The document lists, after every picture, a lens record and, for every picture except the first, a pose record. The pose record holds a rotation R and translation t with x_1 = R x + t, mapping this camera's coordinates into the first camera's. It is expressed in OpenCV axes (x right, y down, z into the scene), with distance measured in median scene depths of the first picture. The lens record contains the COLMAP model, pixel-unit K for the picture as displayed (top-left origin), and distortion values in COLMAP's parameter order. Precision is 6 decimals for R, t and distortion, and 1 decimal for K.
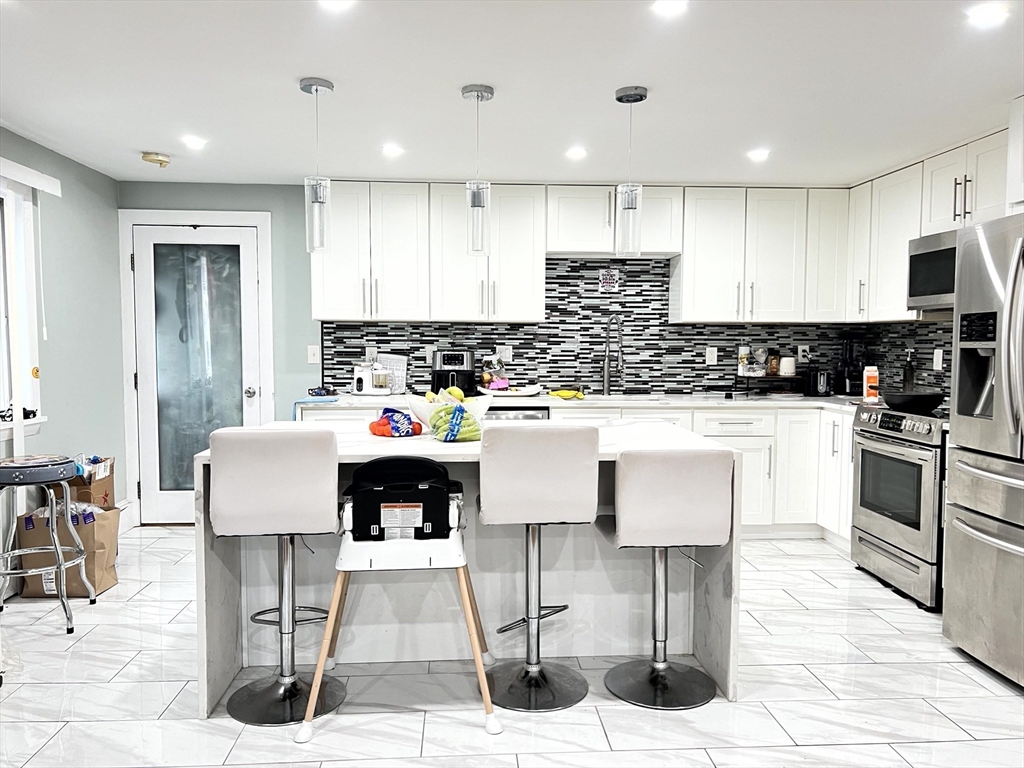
lens RADIAL K [[783.1, 0, 508.8], [0, 783.1, 383.6], [0, 0, 1]] dist [0.066961, -0.019901]
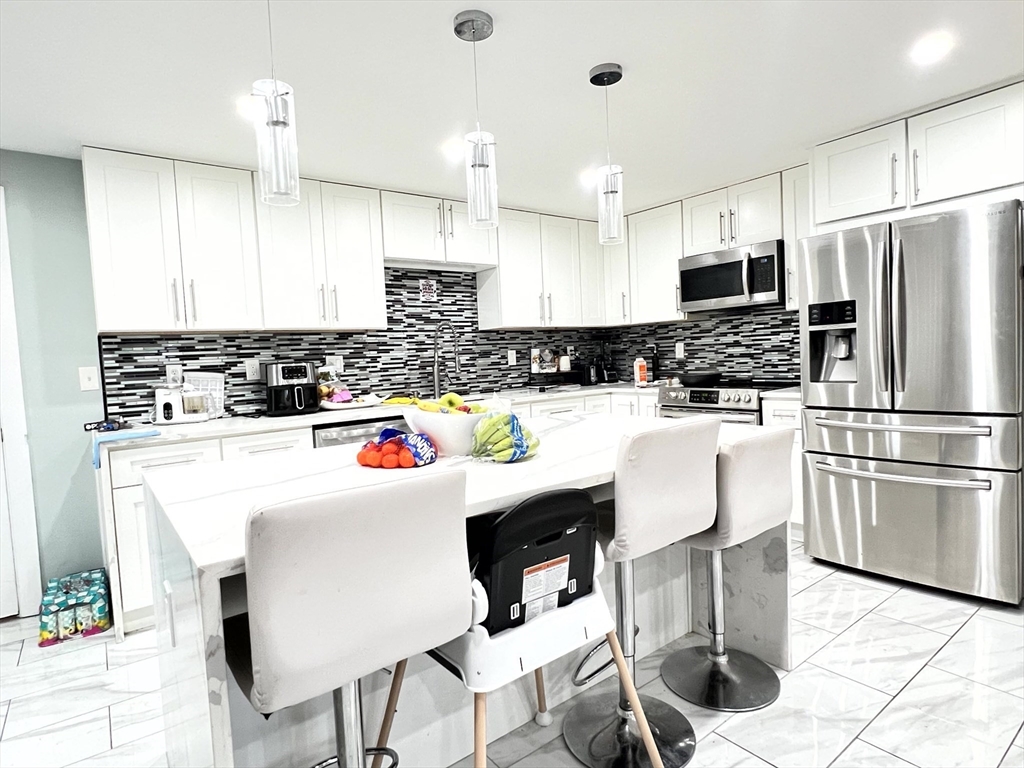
lens RADIAL K [[570.4, 0, 514.7], [0, 570.4, 384.5], [0, 0, 1]] dist [-0.000595, -0.001382]
pose [[0.826458, -0.071396, 0.558453, -0.216011], [0.080117, 0.996746, 0.008865, -0.002759], [-0.557269, 0.037414, 0.829489, 0.309053]]
